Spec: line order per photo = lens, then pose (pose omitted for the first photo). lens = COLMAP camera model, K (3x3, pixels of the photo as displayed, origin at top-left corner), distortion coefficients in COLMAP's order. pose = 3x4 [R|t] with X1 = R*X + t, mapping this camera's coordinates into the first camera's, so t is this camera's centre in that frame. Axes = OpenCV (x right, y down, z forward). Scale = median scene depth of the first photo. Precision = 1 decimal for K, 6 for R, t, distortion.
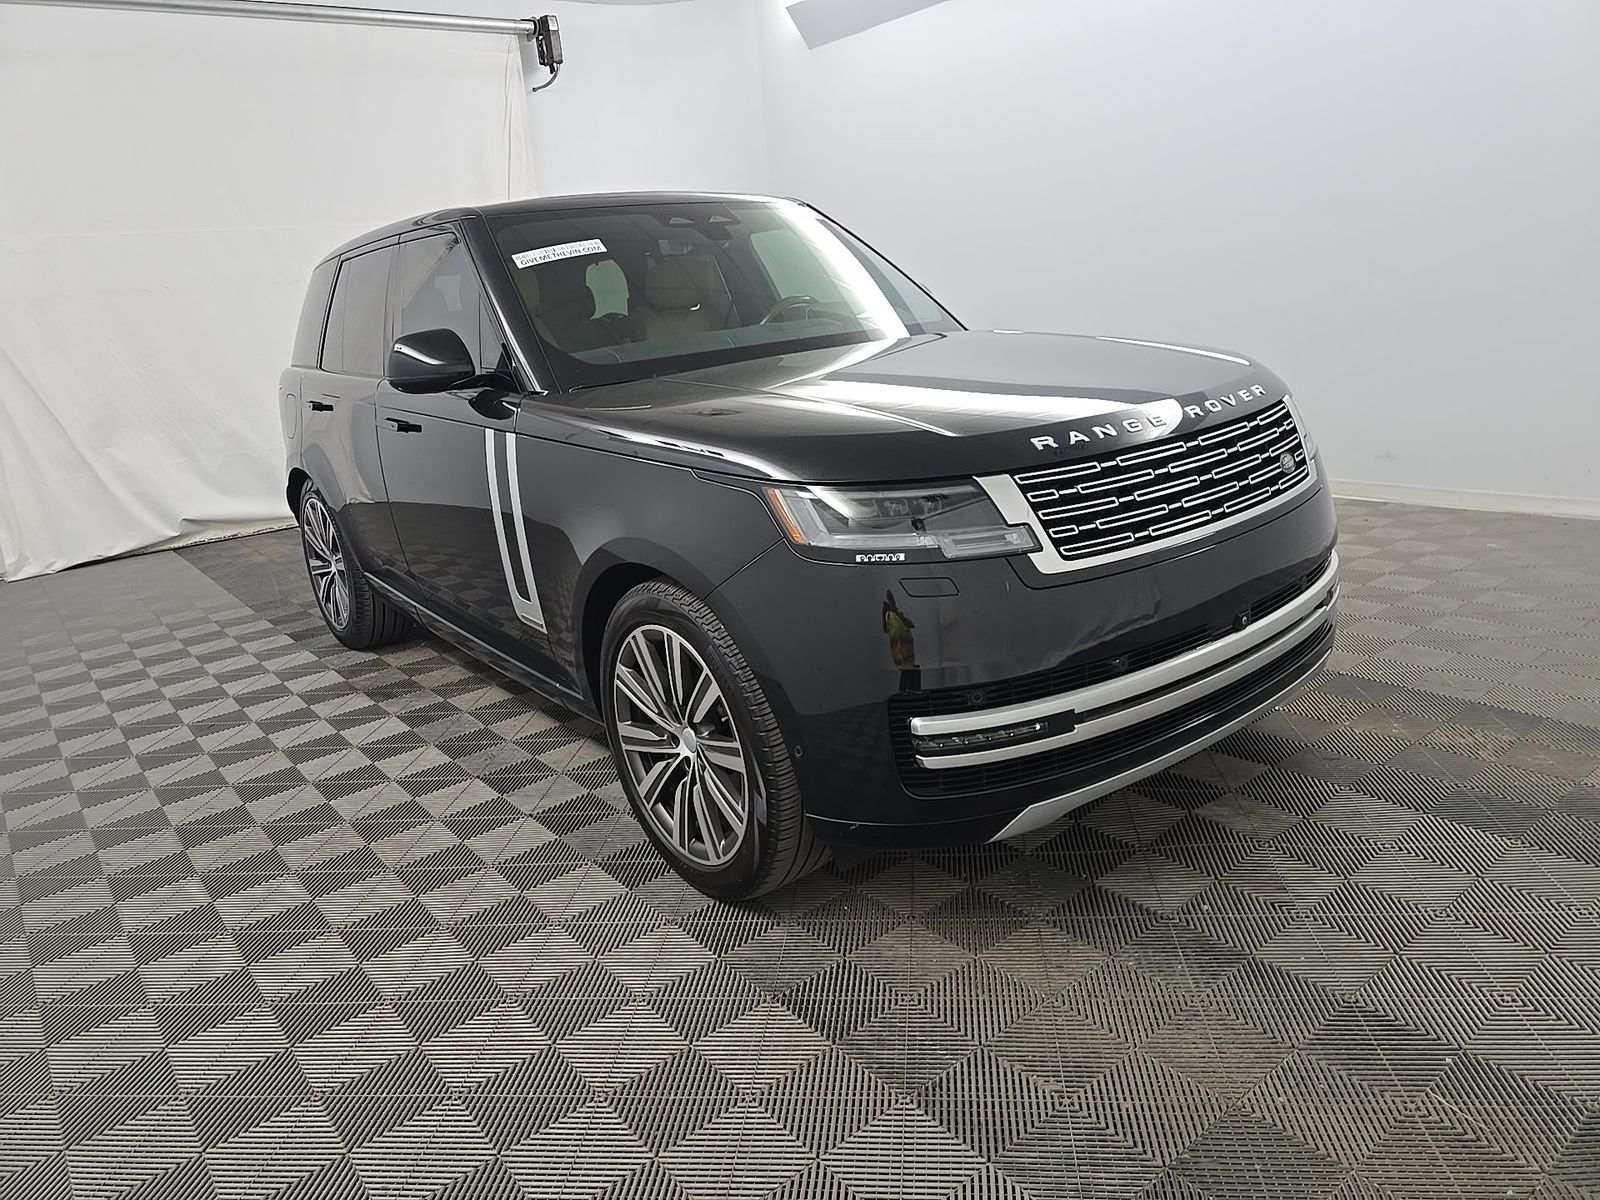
lens RADIAL K [[1057.0, 0, 800.0], [0, 1057.0, 600.0], [0, 0, 1]] dist [0.000201, 0.000213]
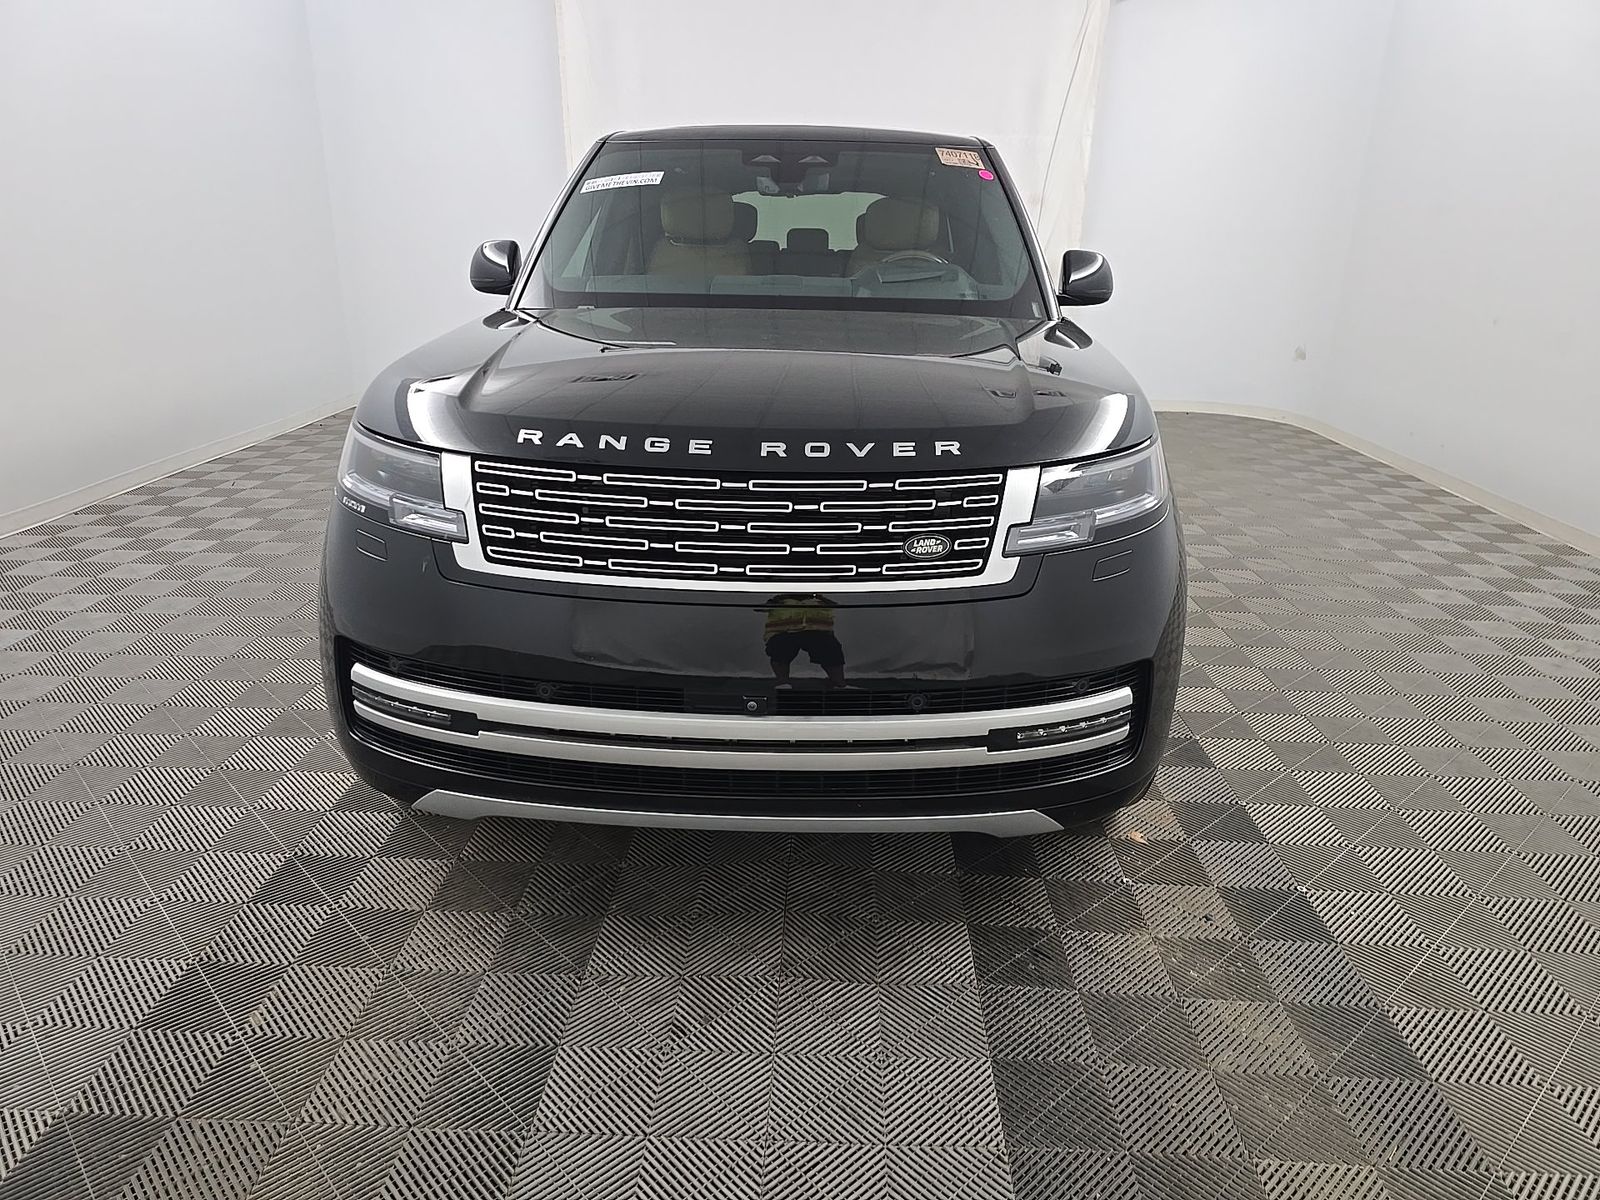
lens RADIAL K [[1081.7, 0, 845.3], [0, 1081.7, 580.9], [0, 0, 1]] dist [0.007368, 0.002160]
pose [[0.774322, 0.301039, -0.556598, 1.001734], [-0.271555, 0.952562, 0.137419, -0.230934], [0.571563, 0.044740, 0.819338, 0.373337]]
